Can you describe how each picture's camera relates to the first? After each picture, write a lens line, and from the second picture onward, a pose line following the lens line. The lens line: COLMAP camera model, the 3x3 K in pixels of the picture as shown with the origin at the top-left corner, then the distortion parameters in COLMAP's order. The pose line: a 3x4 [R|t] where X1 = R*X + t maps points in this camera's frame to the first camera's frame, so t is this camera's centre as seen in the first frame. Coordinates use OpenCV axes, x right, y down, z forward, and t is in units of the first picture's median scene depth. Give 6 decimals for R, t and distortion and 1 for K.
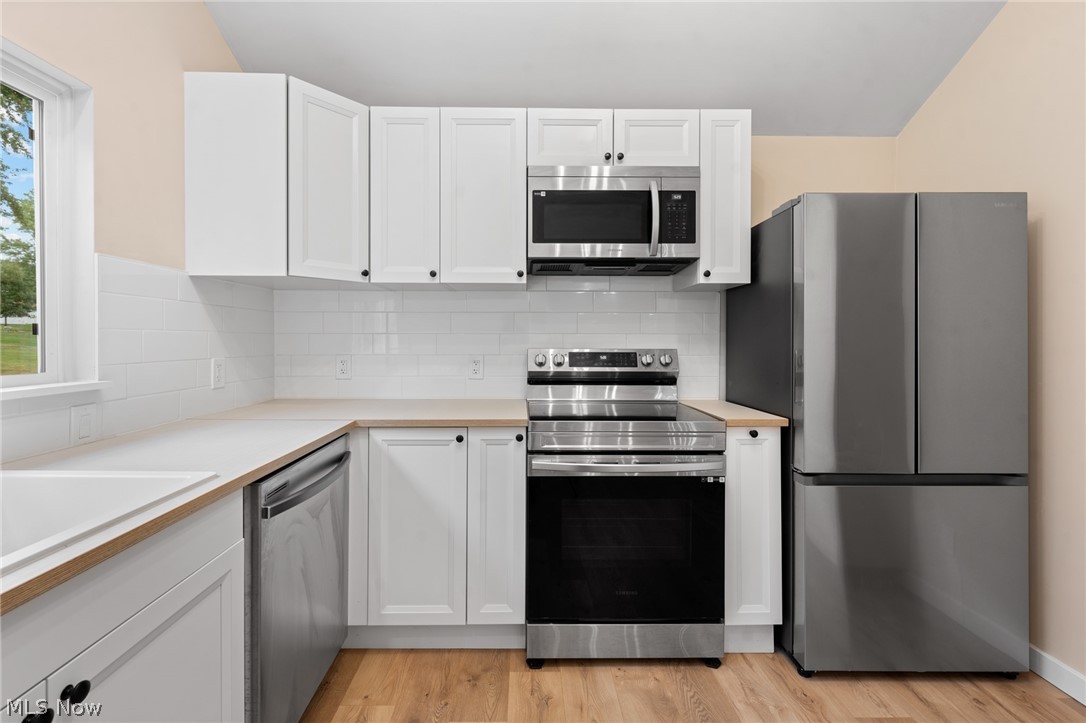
lens RADIAL K [[484.6, 0, 525.5], [0, 484.6, 341.0], [0, 0, 1]] dist [0.001303, 0.001071]
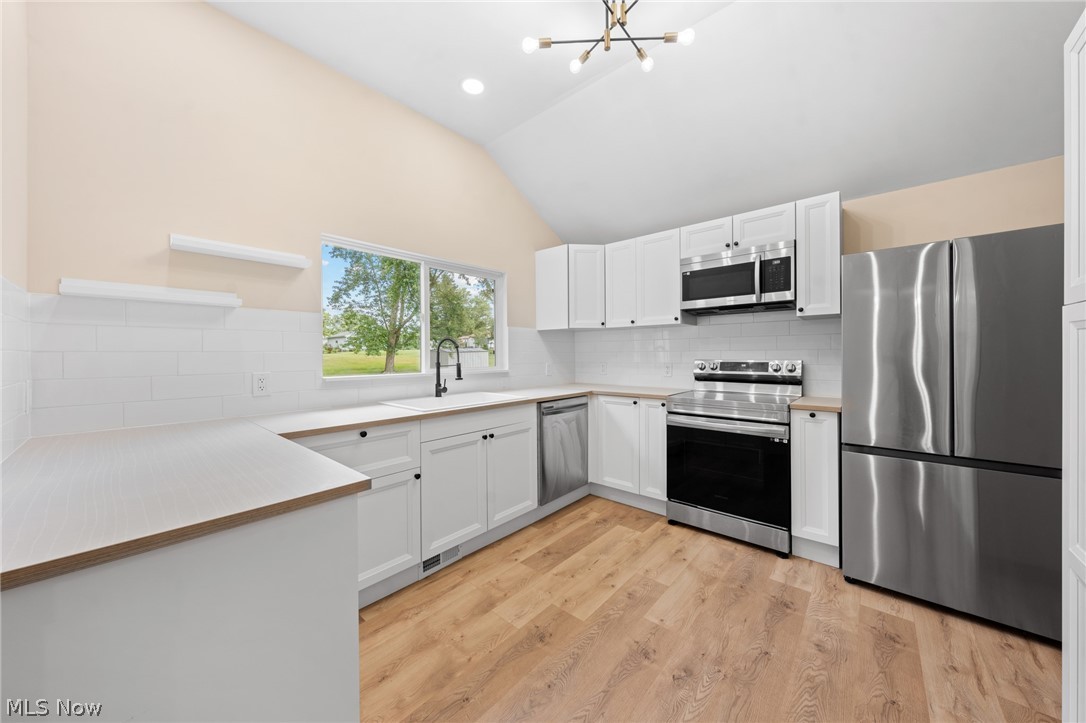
lens RADIAL K [[365.4, 0, 533.0], [0, 365.4, 352.9], [0, 0, 1]] dist [-0.000717, -0.000088]
pose [[0.739742, -0.009630, -0.672822, 0.531810], [0.002578, 0.999931, -0.011477, 0.005701], [0.672886, 0.006755, 0.739715, -0.400541]]
